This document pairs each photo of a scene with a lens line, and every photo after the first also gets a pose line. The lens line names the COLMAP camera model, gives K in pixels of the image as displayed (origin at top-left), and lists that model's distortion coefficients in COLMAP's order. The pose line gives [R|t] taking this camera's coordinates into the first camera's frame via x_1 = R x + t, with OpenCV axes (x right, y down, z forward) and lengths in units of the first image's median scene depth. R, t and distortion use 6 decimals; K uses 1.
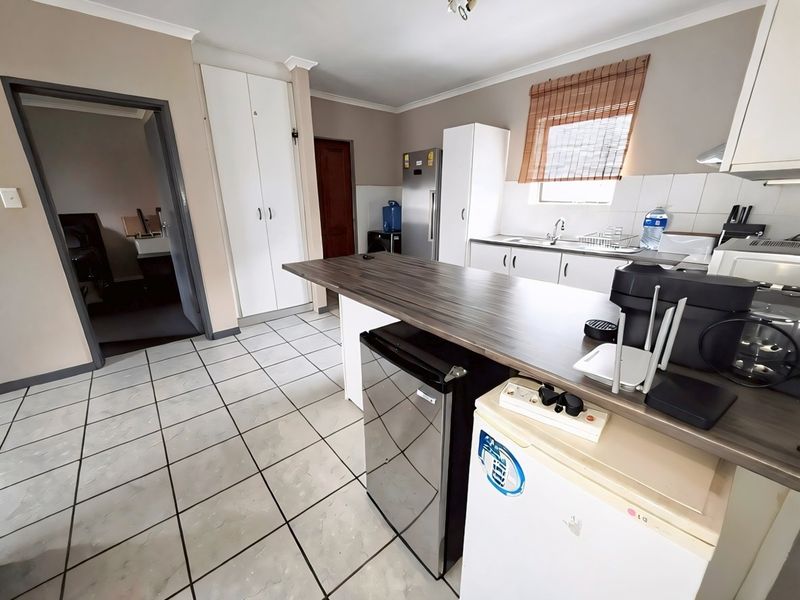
lens RADIAL K [[322.2, 0, 402.0], [0, 322.2, 300.3], [0, 0, 1]] dist [-0.000256, -0.000274]
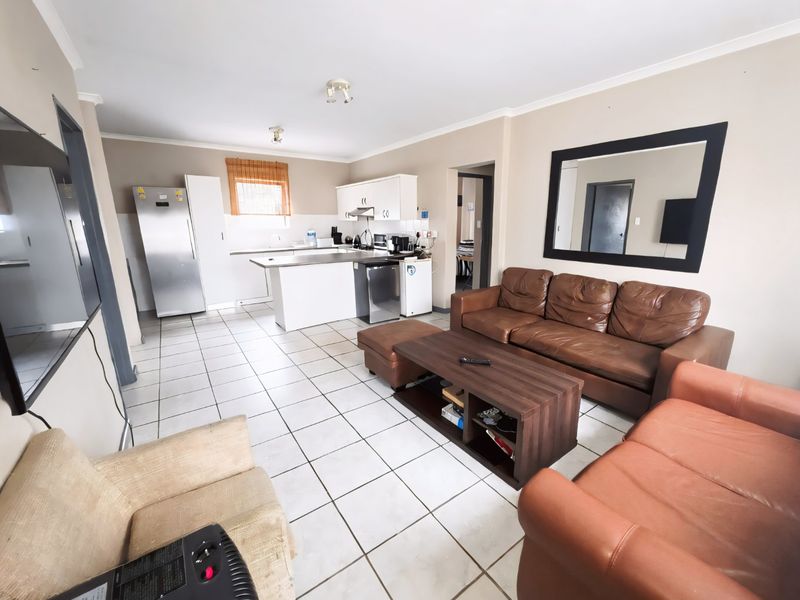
lens RADIAL K [[331.3, 0, 423.0], [0, 331.3, 303.3], [0, 0, 1]] dist [0.008560, -0.000001]
pose [[0.066750, -0.242042, 0.967967, -1.408925], [0.311405, 0.926725, 0.210255, -0.025583], [-0.947930, 0.287395, 0.137232, 0.034508]]
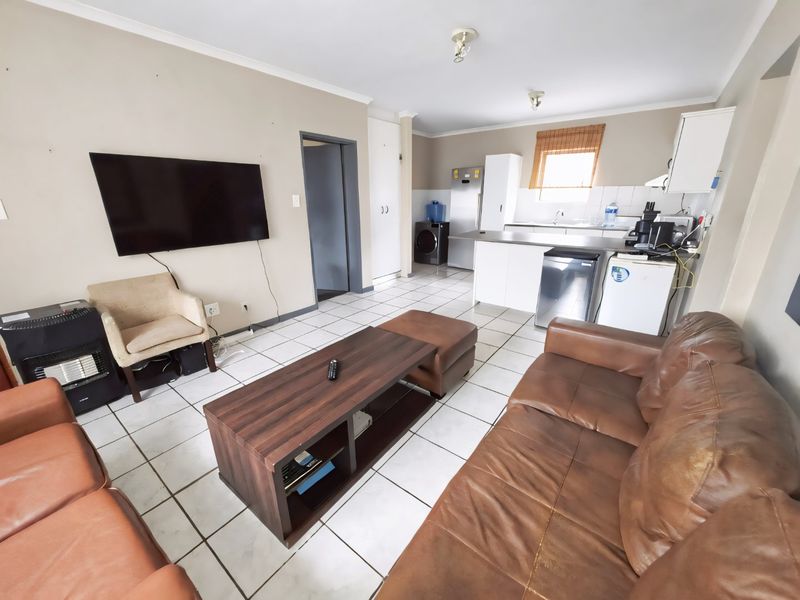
lens RADIAL K [[321.1, 0, 398.9], [0, 321.1, 299.7], [0, 0, 1]] dist [0.001844, -0.000057]
pose [[0.977931, -0.068302, 0.197448, -0.731275], [0.067605, 0.997659, 0.010278, 0.151871], [-0.197688, 0.003297, 0.980259, -0.526181]]
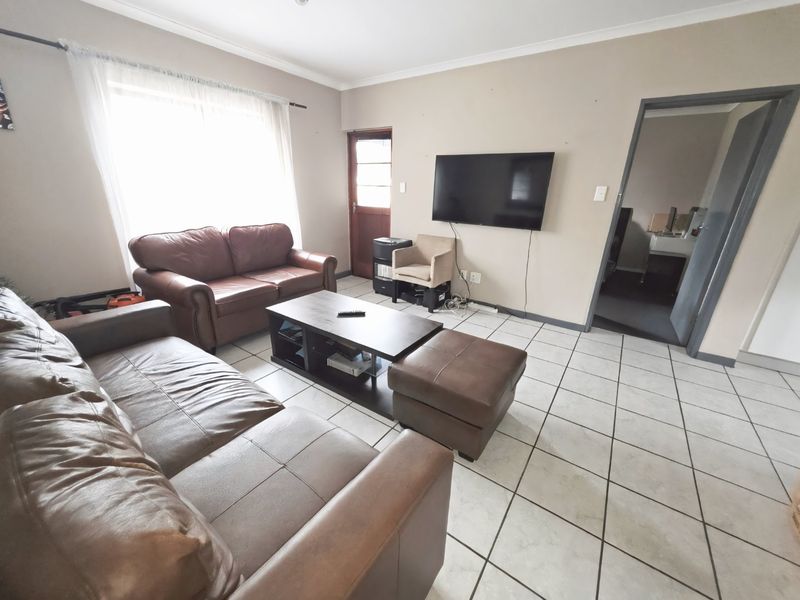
lens RADIAL K [[321.1, 0, 398.9], [0, 321.1, 299.7], [0, 0, 1]] dist [0.001844, -0.000057]
pose [[0.250923, 0.335352, -0.908062, -0.034602], [-0.328373, 0.911939, 0.246046, 0.024759], [0.910609, 0.236444, 0.338947, -0.088062]]
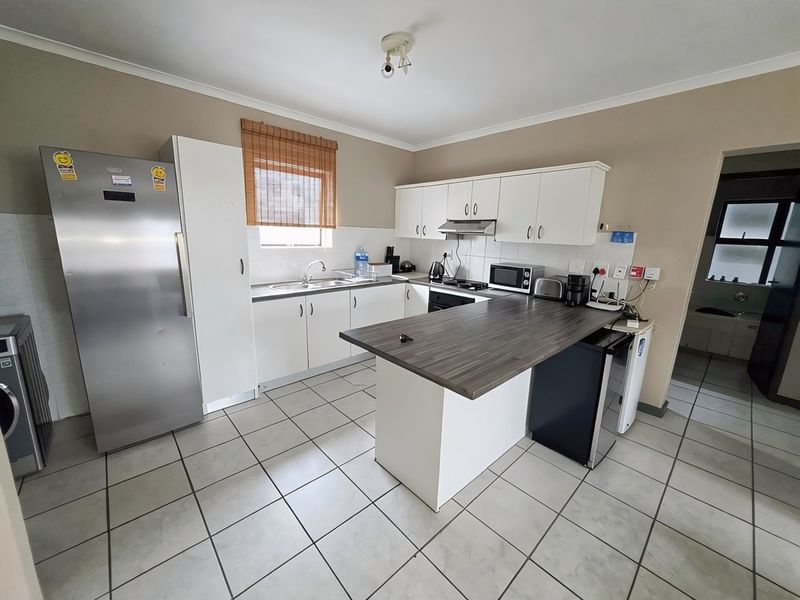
lens RADIAL K [[321.1, 0, 398.9], [0, 321.1, 299.7], [0, 0, 1]] dist [0.001844, -0.000057]
pose [[-0.045652, -0.203239, 0.978064, -0.600572], [0.281062, 0.936921, 0.207809, -0.279164], [-0.958603, 0.284383, 0.014350, 0.753678]]
